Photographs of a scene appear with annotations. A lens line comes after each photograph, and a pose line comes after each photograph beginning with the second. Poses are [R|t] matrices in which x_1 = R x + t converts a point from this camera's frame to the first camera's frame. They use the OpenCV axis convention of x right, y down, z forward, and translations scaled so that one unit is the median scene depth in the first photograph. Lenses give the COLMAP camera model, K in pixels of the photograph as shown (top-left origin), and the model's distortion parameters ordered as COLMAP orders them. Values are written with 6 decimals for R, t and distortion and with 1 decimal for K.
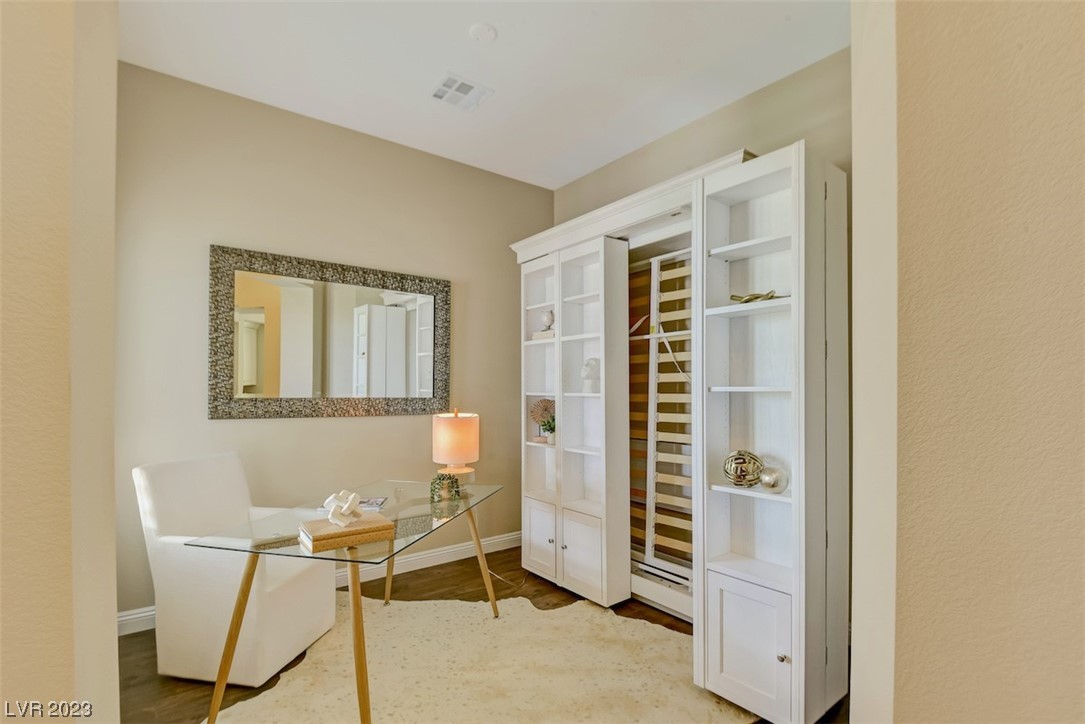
lens RADIAL K [[511.2, 0, 551.2], [0, 511.2, 390.3], [0, 0, 1]] dist [0.001107, -0.013658]
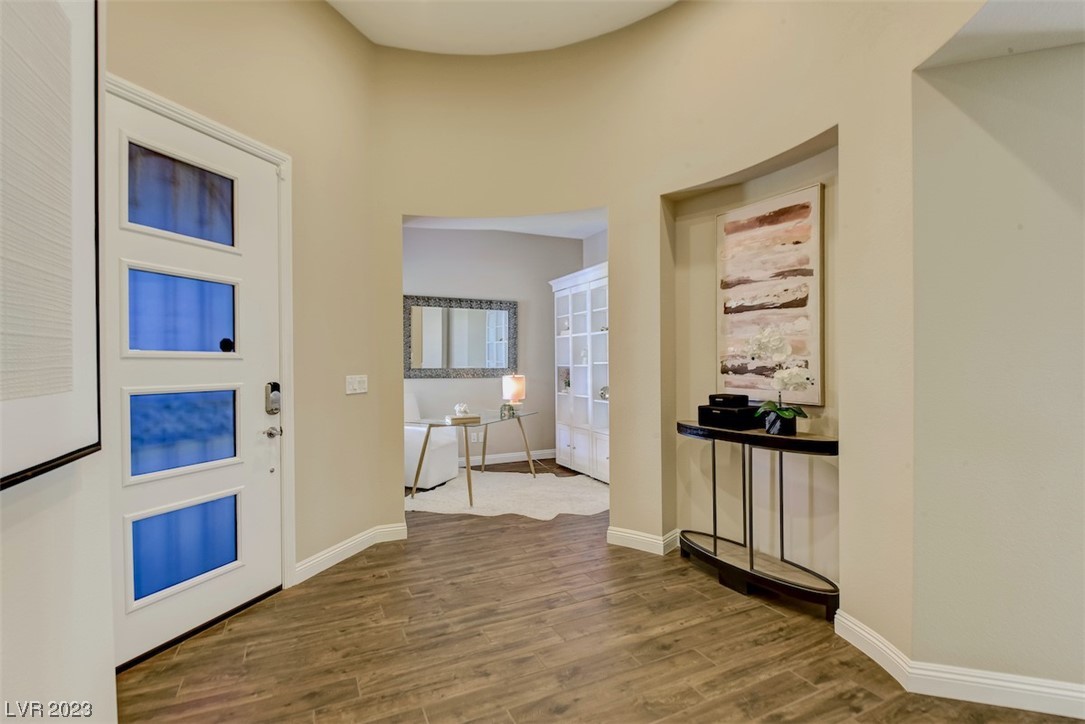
lens RADIAL K [[511.2, 0, 548.9], [0, 511.2, 363.8], [0, 0, 1]] dist [0.001107, -0.013658]
pose [[0.977201, -0.006887, -0.212203, 0.336526], [0.007676, 0.999966, 0.002895, -0.004505], [0.212176, -0.004458, 0.977221, -0.839537]]
